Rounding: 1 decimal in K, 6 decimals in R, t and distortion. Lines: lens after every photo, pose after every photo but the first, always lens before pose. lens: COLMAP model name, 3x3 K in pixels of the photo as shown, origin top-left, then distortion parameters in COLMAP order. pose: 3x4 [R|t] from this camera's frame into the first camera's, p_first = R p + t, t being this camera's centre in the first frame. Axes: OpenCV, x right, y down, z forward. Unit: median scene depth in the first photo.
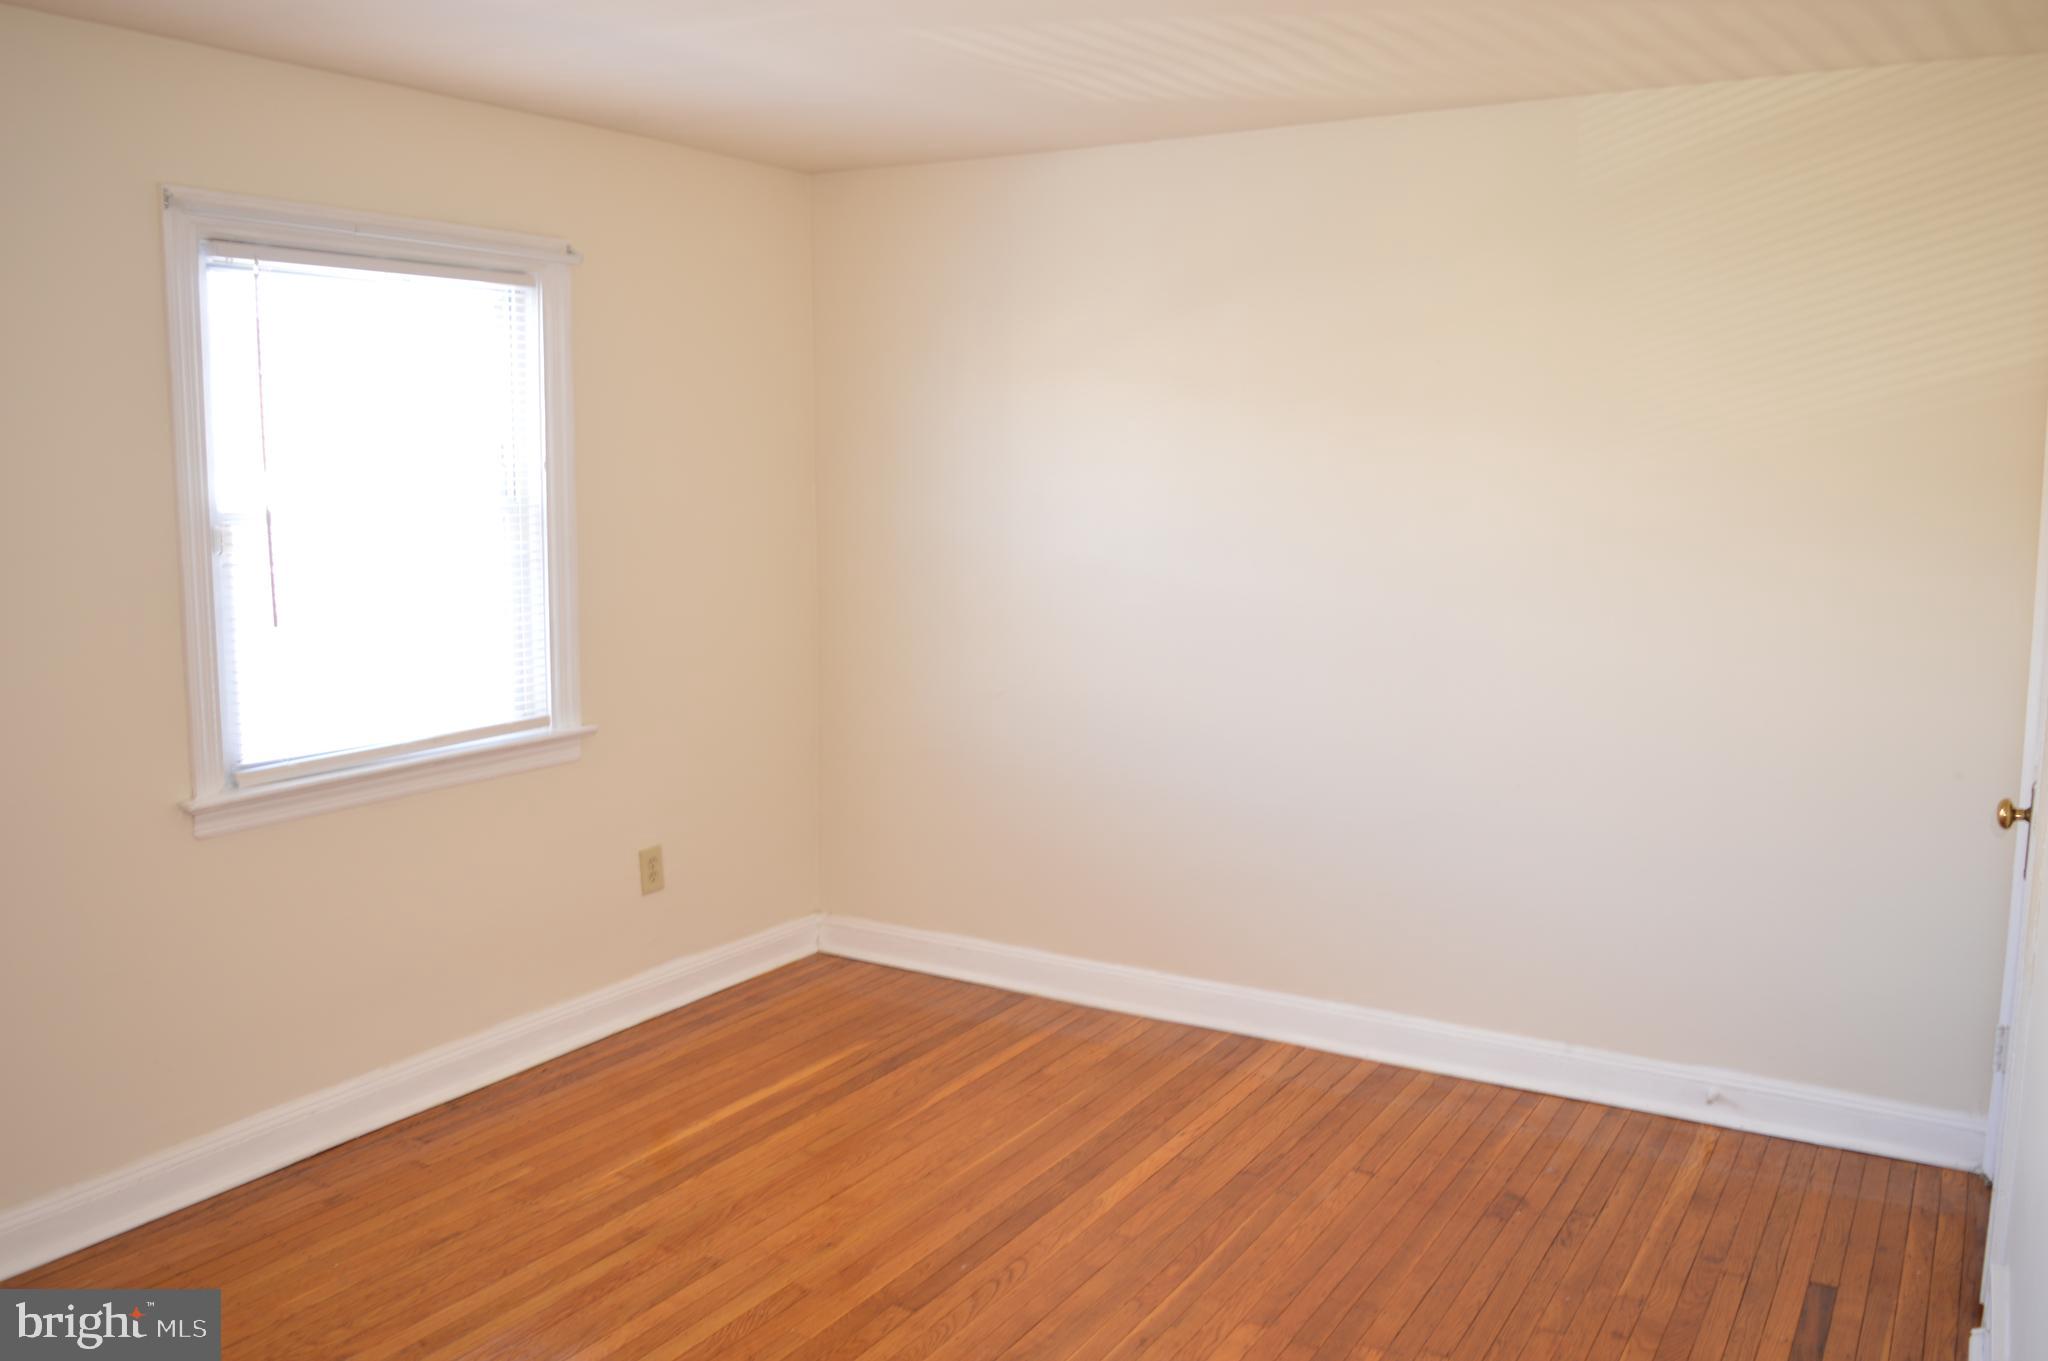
lens RADIAL K [[1618.5, 0, 1023.9], [0, 1618.5, 658.0], [0, 0, 1]] dist [-0.088482, 0.012272]
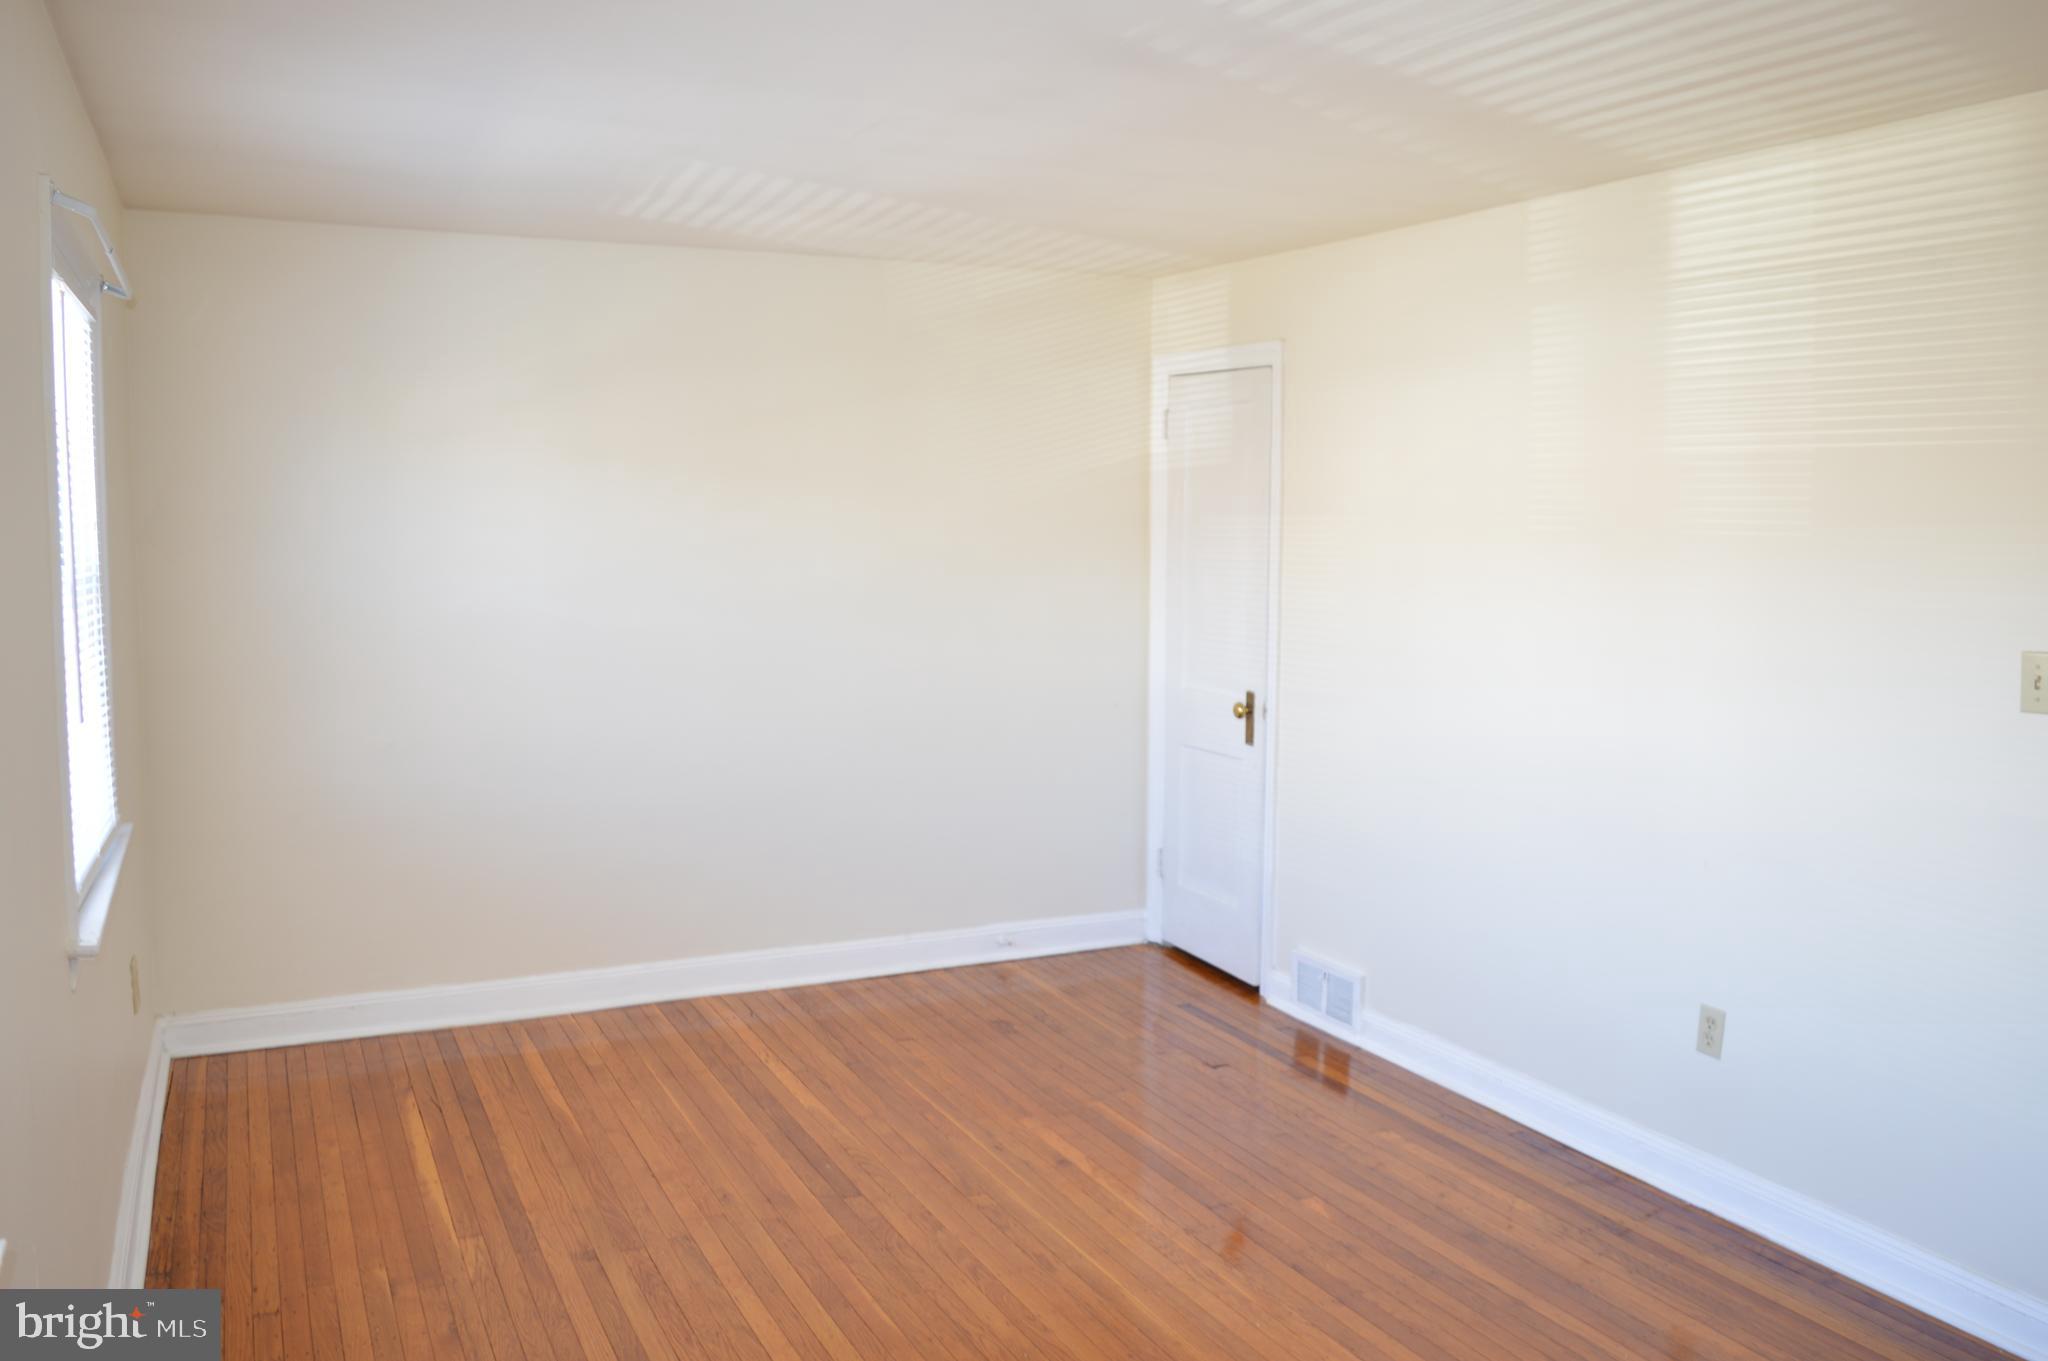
lens RADIAL K [[1618.5, 0, 1023.9], [0, 1618.5, 658.0], [0, 0, 1]] dist [-0.088482, 0.012272]
pose [[0.539064, -0.071058, 0.839262, -0.780122], [0.099034, 0.994870, 0.020623, -0.015641], [-0.836422, 0.071998, 0.543336, 0.141631]]
